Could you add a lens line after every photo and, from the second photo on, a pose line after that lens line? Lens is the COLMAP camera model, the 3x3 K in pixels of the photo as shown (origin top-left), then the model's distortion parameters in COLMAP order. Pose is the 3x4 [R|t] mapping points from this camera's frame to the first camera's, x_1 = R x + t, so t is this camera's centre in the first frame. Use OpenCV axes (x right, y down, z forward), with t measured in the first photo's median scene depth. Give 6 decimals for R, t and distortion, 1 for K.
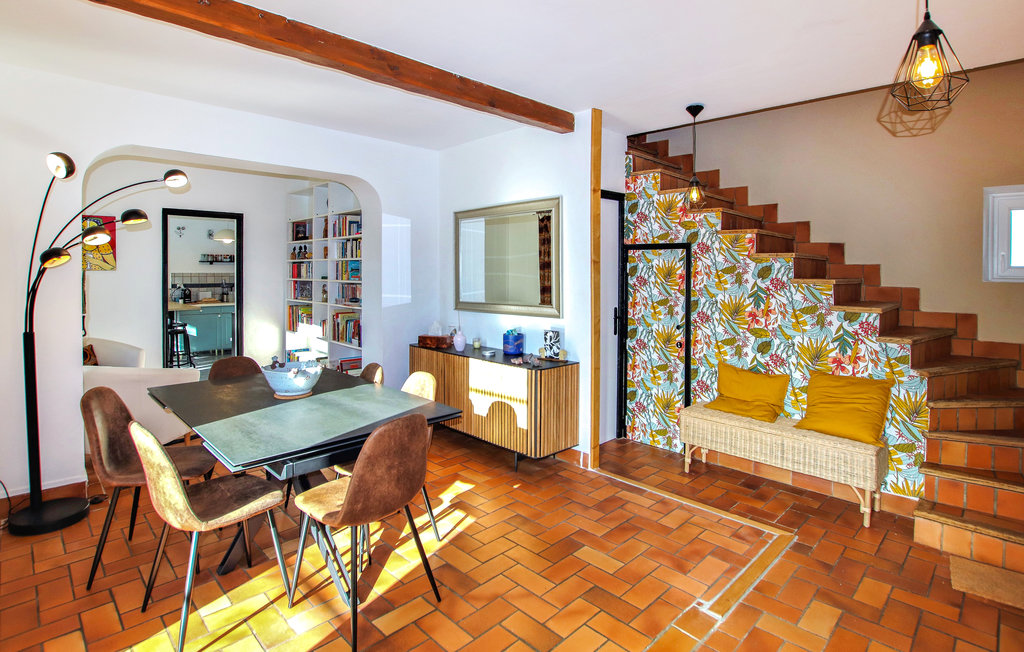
lens RADIAL K [[502.3, 0, 547.5], [0, 502.3, 277.4], [0, 0, 1]] dist [-0.002446, -0.000179]
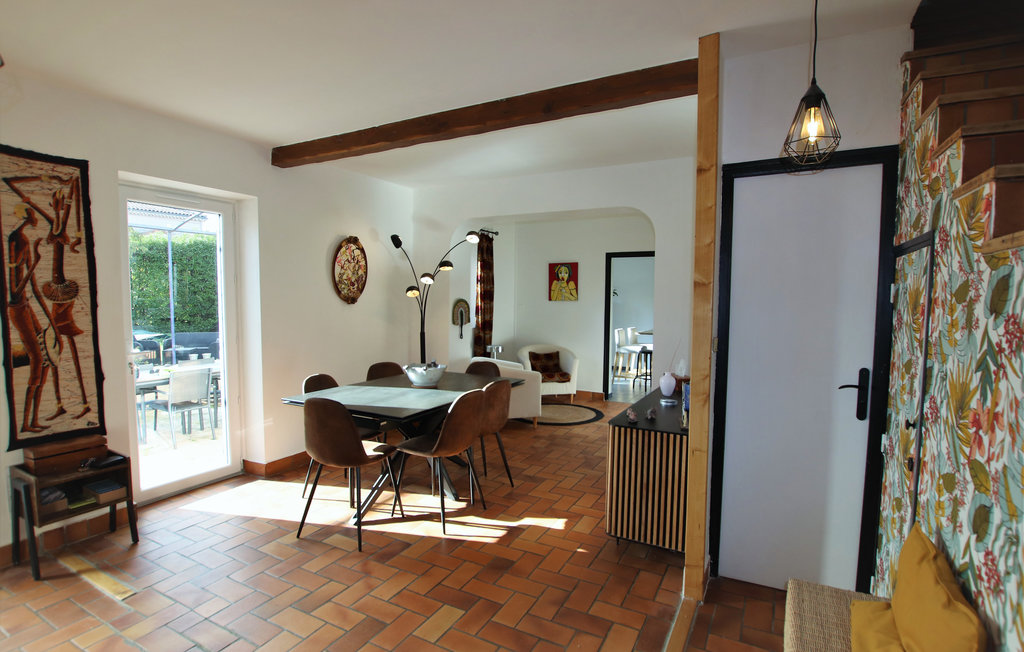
lens RADIAL K [[504.2, 0, 512.0], [0, 504.2, 326.0], [0, 0, 1]] dist [-0.046481, -0.000039]
pose [[0.269378, 0.043755, -0.962040, 0.677488], [-0.018018, 0.999021, 0.040391, 0.003758], [0.962866, 0.006454, 0.269903, 0.633654]]
